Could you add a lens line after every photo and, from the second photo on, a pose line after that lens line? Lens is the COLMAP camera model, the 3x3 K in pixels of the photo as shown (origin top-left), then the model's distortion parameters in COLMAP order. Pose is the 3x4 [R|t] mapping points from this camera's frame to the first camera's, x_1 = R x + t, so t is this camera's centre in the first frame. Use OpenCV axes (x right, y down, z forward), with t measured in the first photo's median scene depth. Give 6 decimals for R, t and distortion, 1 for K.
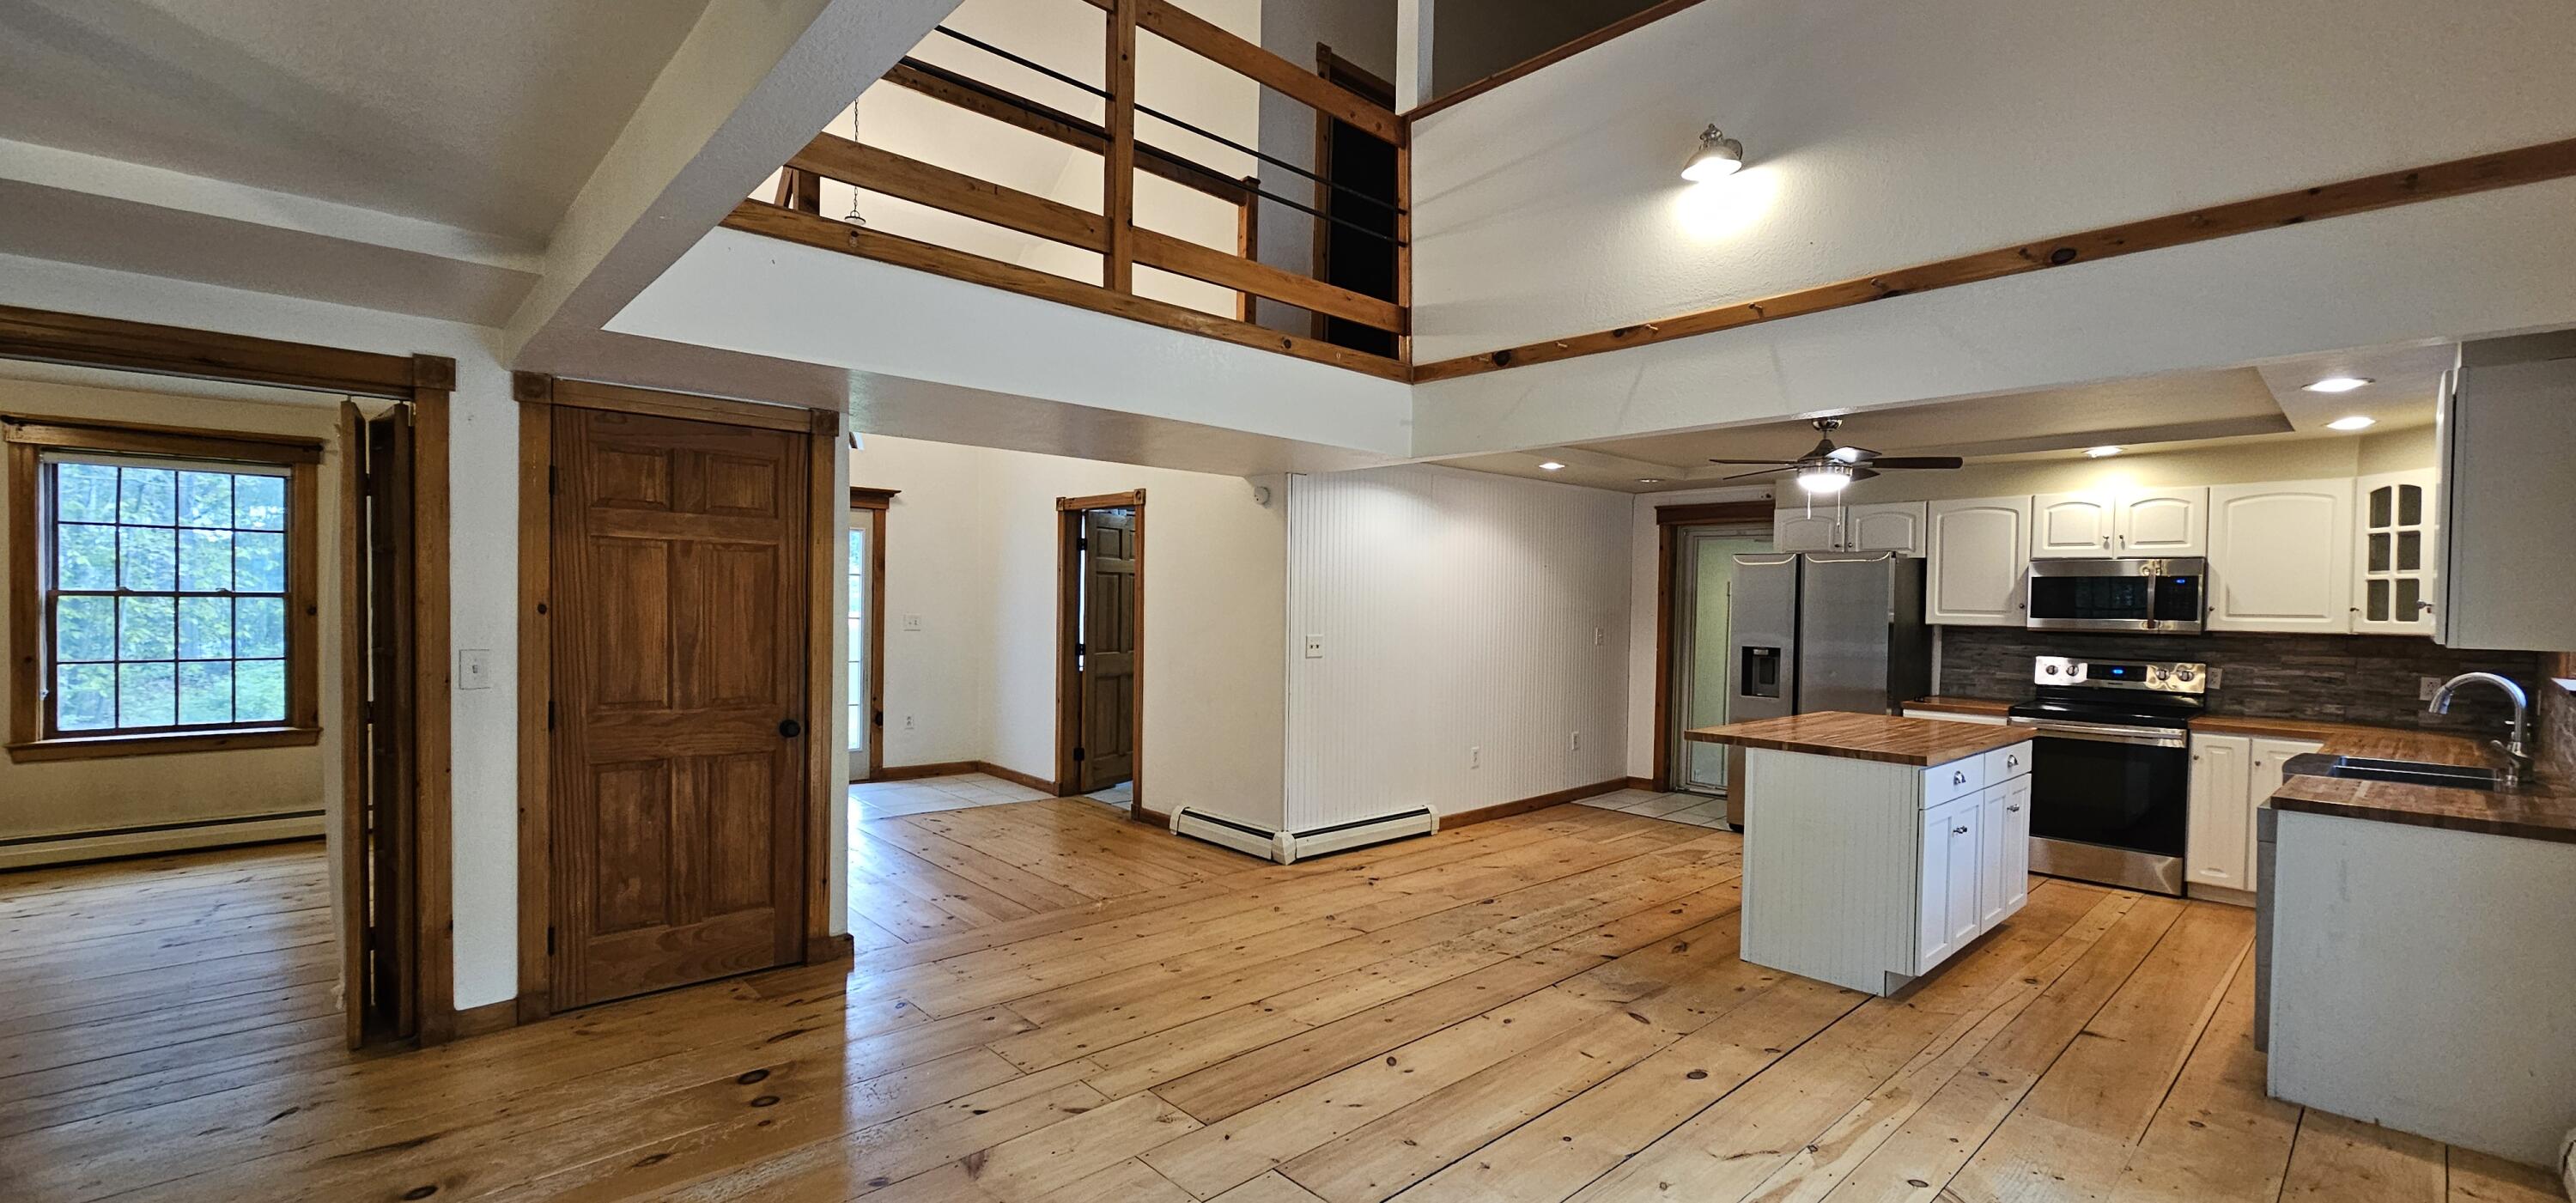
lens RADIAL K [[1059.1, 0, 1272.7], [0, 1059.1, 622.1], [0, 0, 1]] dist [-0.001865, 0.001164]
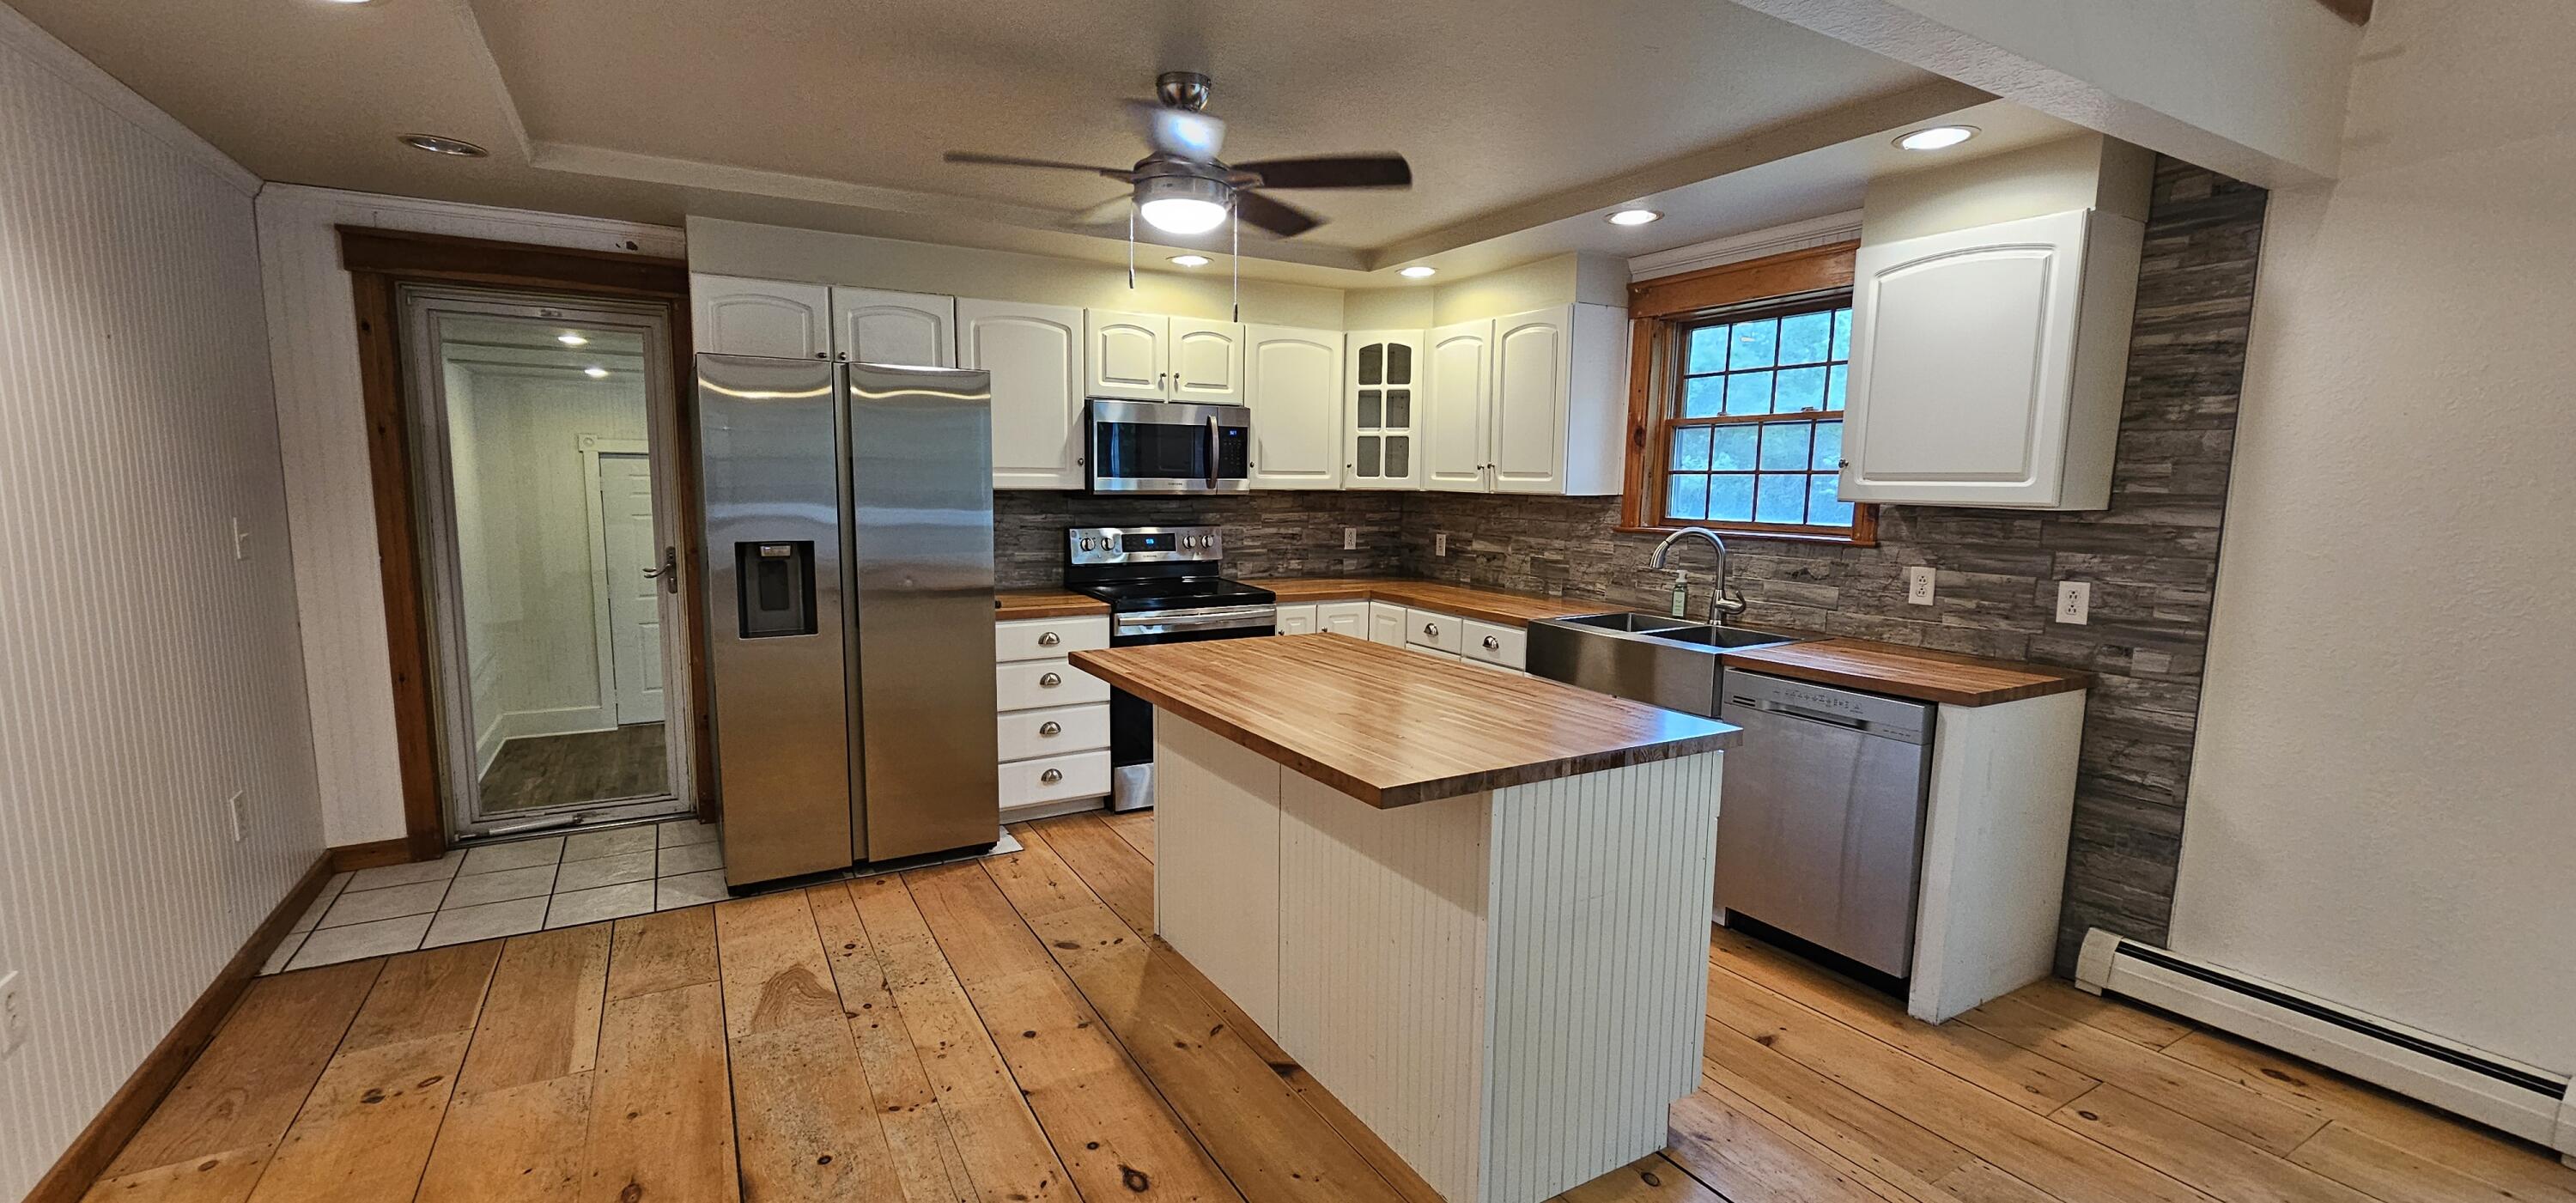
lens RADIAL K [[1059.1, 0, 1277.3], [0, 1059.1, 625.5], [0, 0, 1]] dist [-0.001865, 0.001164]
pose [[0.214805, -0.149780, 0.965104, 0.010987], [0.011939, 0.988499, 0.150753, -0.014310], [-0.976584, -0.020860, 0.214123, 0.848104]]
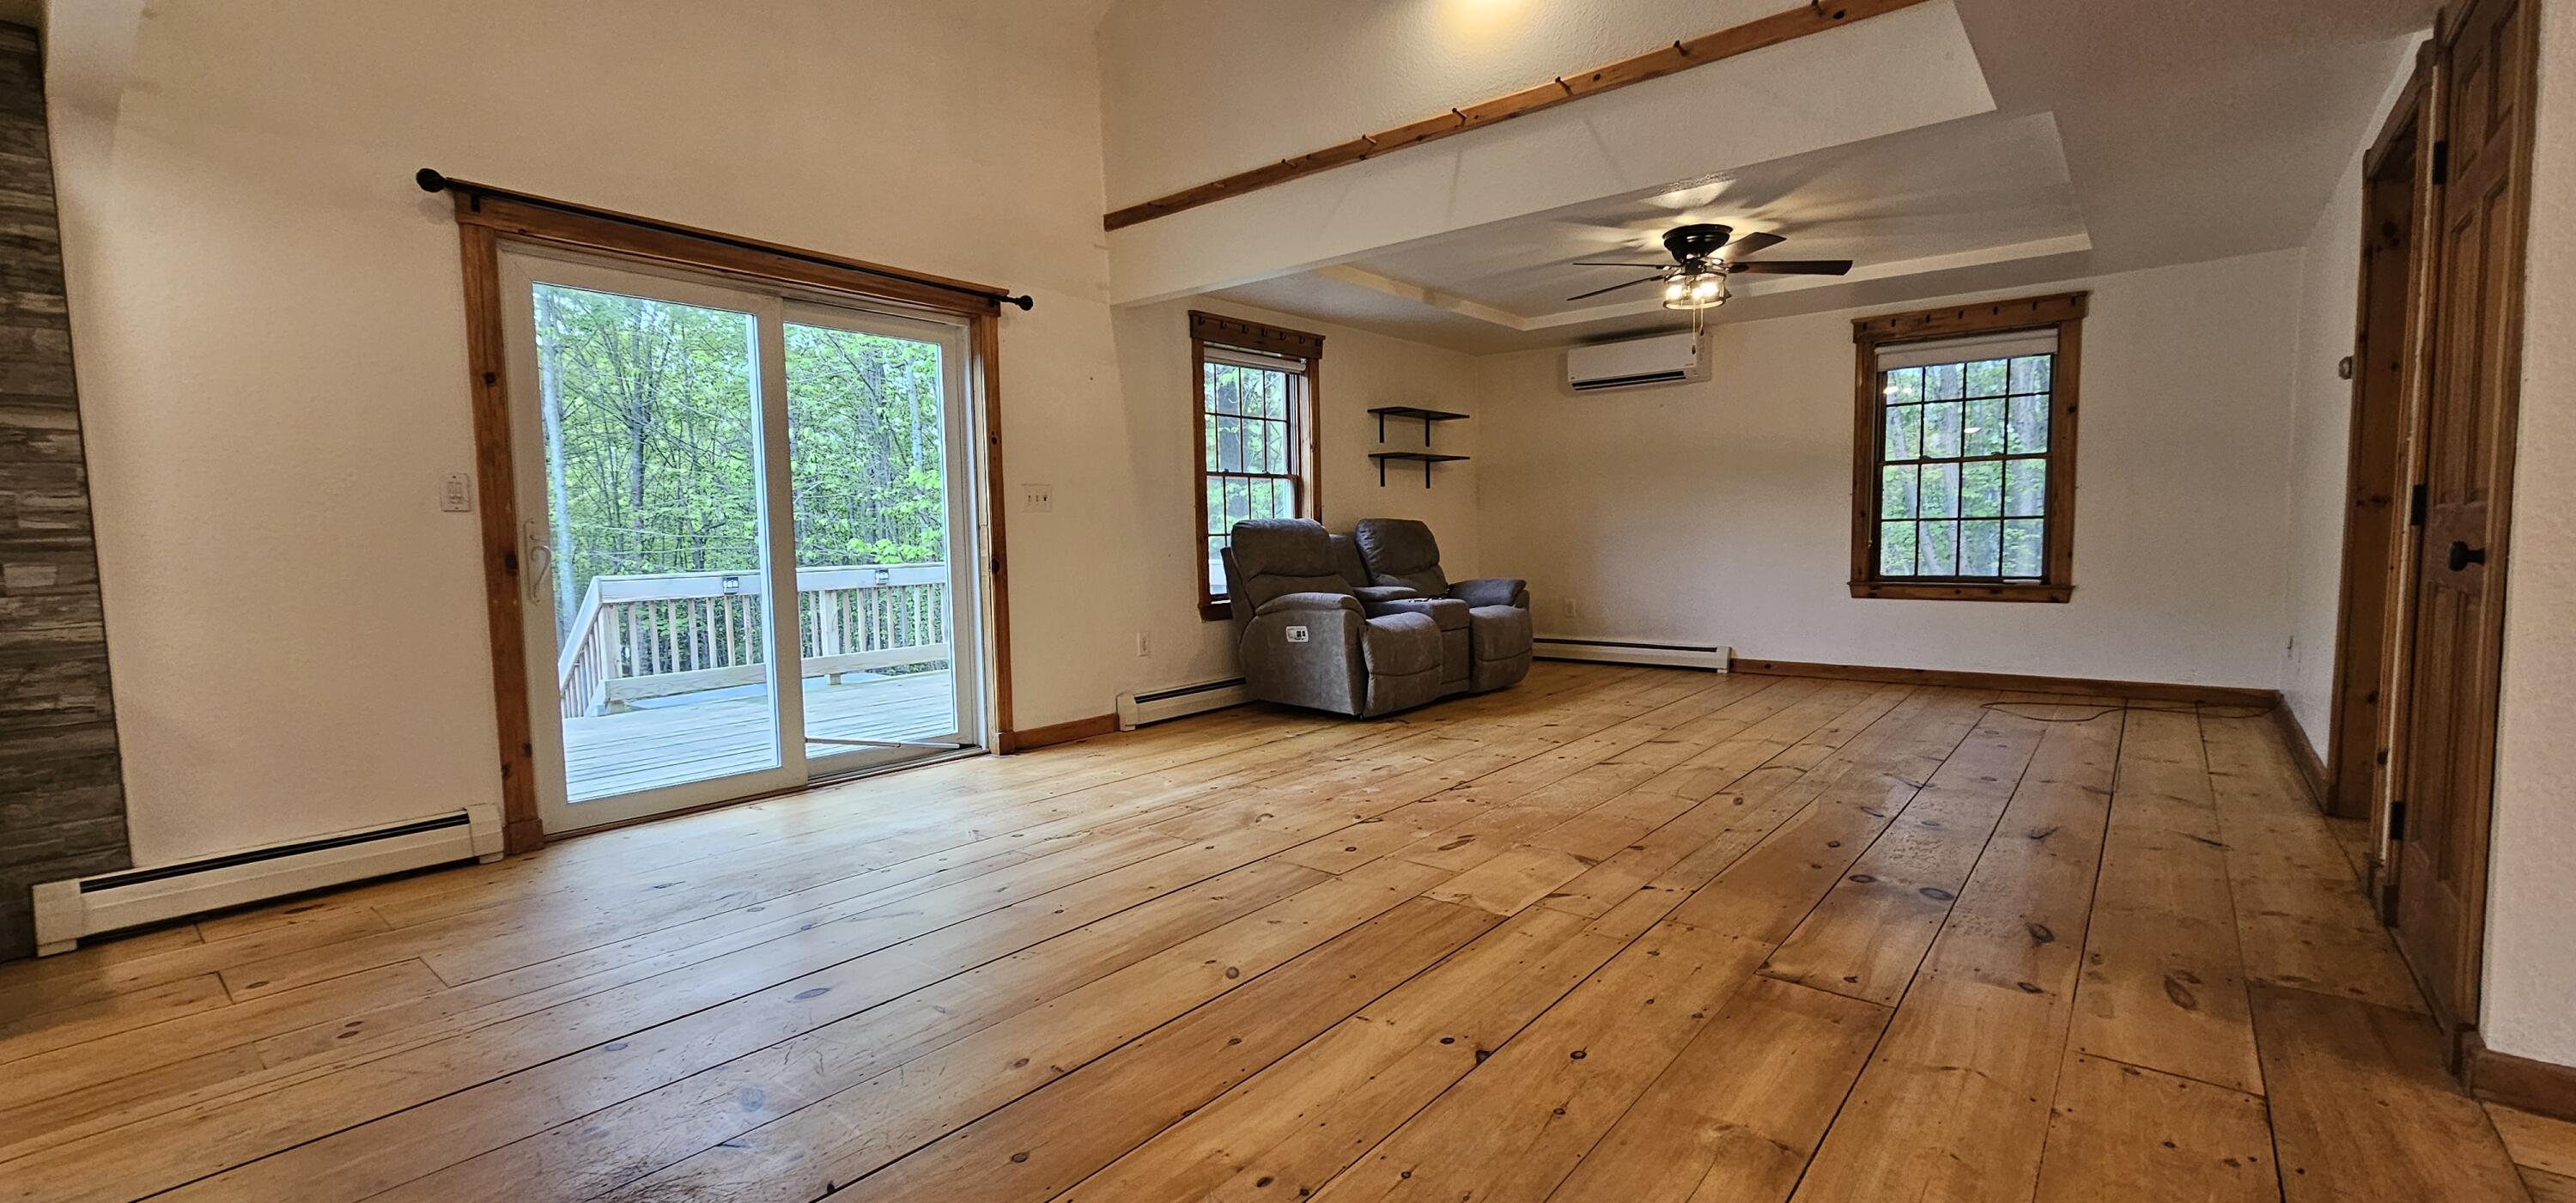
lens RADIAL K [[1059.1, 0, 1283.2], [0, 1059.1, 620.5], [0, 0, 1]] dist [-0.001865, 0.001164]
pose [[-0.990567, 0.014372, -0.136276, 0.113980], [0.000397, 0.994782, 0.102024, 0.064347], [0.137031, 0.101008, -0.985403, 1.113934]]
